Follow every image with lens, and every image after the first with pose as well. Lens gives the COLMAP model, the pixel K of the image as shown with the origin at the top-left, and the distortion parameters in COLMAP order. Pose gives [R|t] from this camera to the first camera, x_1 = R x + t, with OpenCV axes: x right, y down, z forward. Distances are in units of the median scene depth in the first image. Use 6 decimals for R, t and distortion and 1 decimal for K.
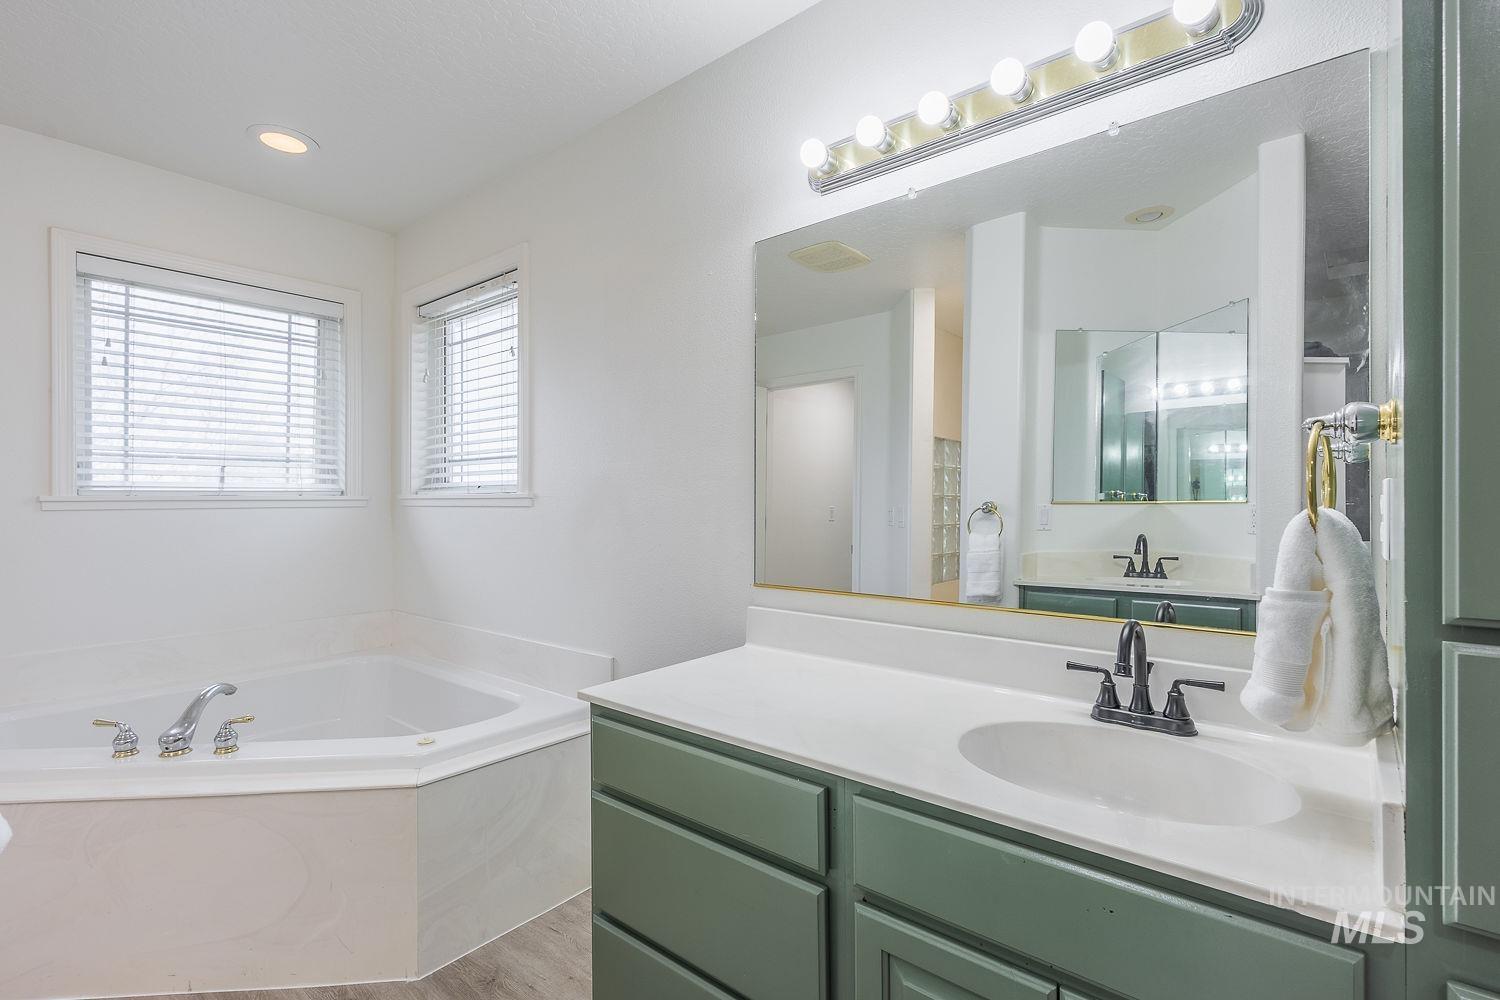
lens RADIAL K [[696.6, 0, 745.4], [0, 696.6, 499.3], [0, 0, 1]] dist [0.006137, 0.000083]
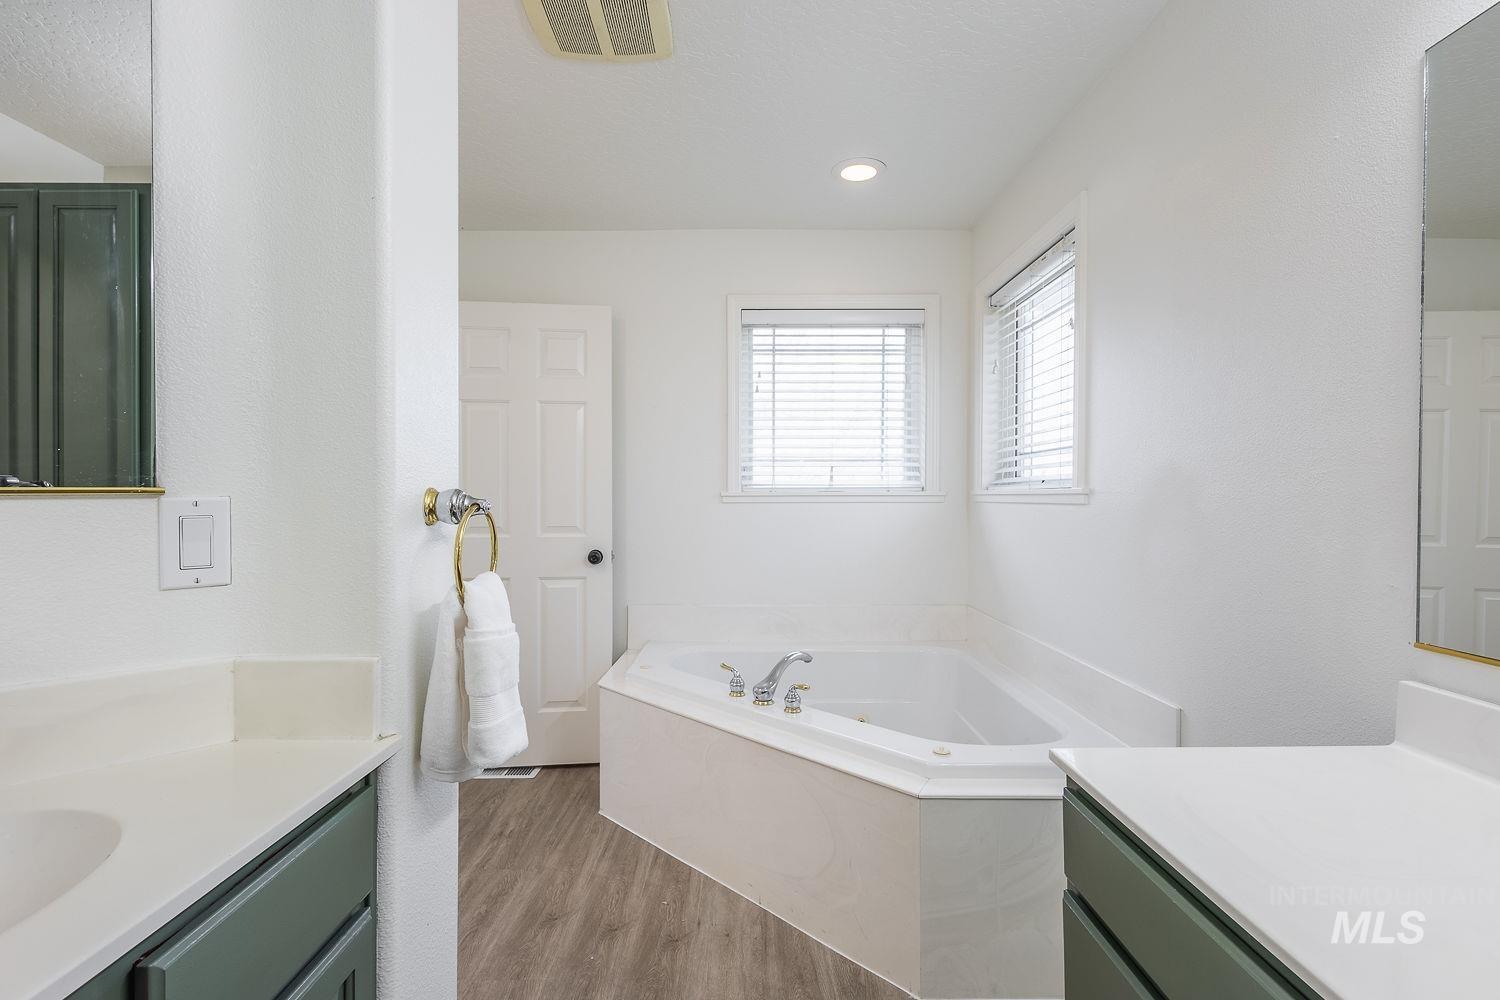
lens RADIAL K [[696.6, 0, 753.3], [0, 696.6, 498.6], [0, 0, 1]] dist [0.006137, 0.000083]
pose [[0.646264, 0.006412, -0.763087, 0.072223], [-0.001228, 0.999972, 0.007362, -0.002046], [0.763113, -0.003821, 0.646253, 0.144559]]
